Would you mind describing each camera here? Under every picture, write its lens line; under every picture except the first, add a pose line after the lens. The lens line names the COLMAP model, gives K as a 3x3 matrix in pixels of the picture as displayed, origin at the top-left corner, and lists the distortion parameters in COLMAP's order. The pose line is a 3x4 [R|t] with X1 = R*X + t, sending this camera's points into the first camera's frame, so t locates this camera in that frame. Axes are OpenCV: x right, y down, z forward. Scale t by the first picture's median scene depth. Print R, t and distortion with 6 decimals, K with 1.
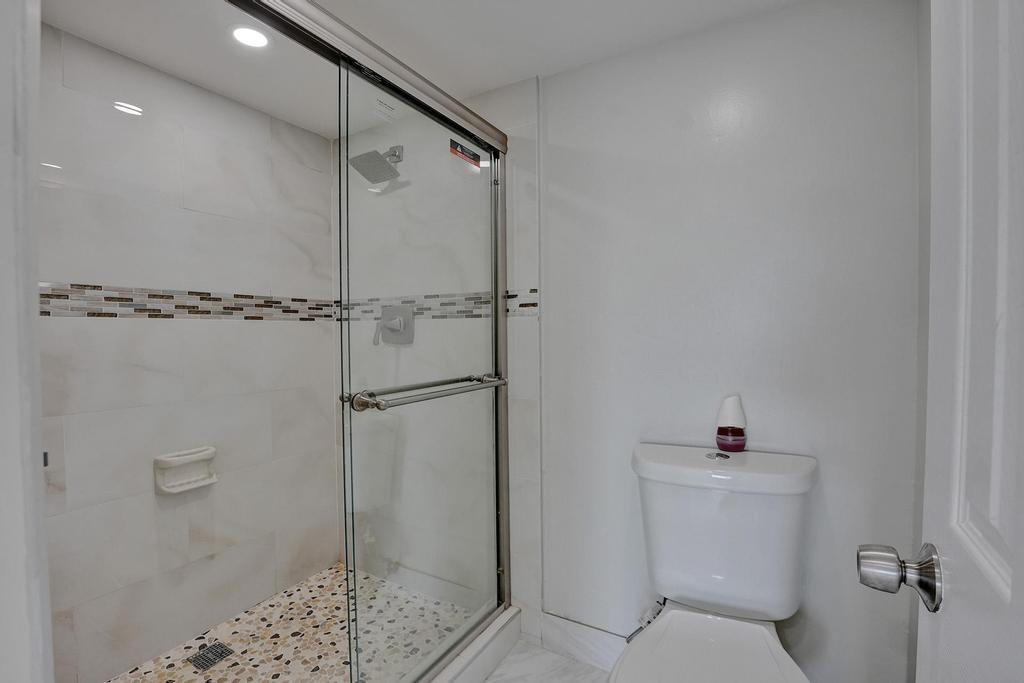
lens RADIAL K [[468.7, 0, 509.0], [0, 468.7, 337.9], [0, 0, 1]] dist [-0.020776, 0.000432]
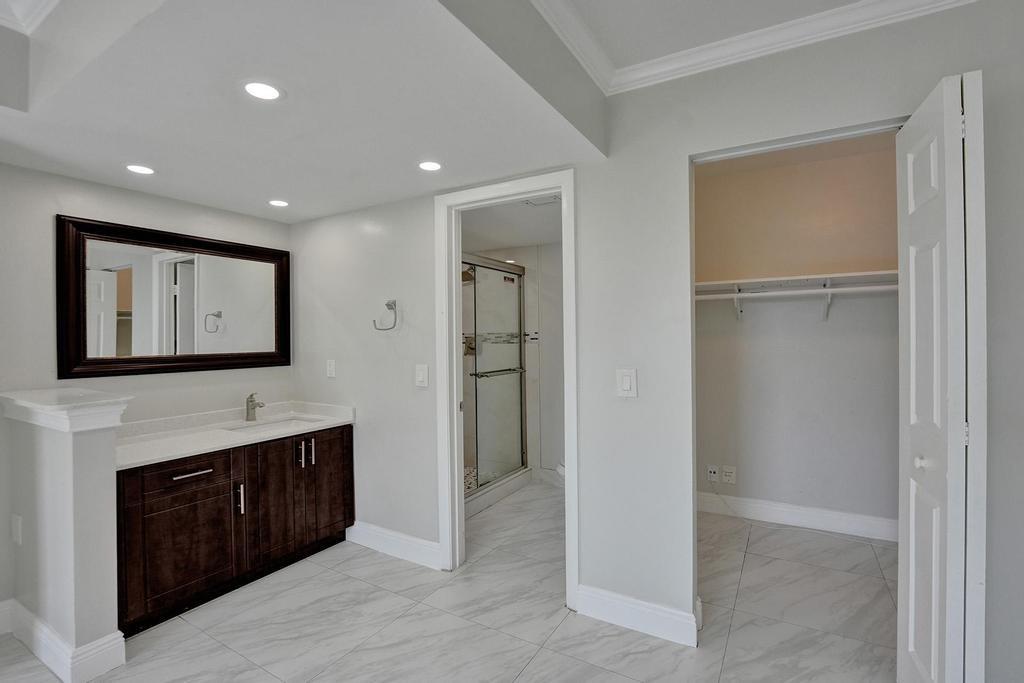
lens RADIAL K [[468.7, 0, 509.0], [0, 468.7, 337.9], [0, 0, 1]] dist [-0.020776, 0.000432]
pose [[0.999590, -0.004086, -0.028323, -0.018632], [0.003456, 0.999746, -0.022260, -0.020485], [0.028407, 0.022153, 0.999351, -1.375715]]
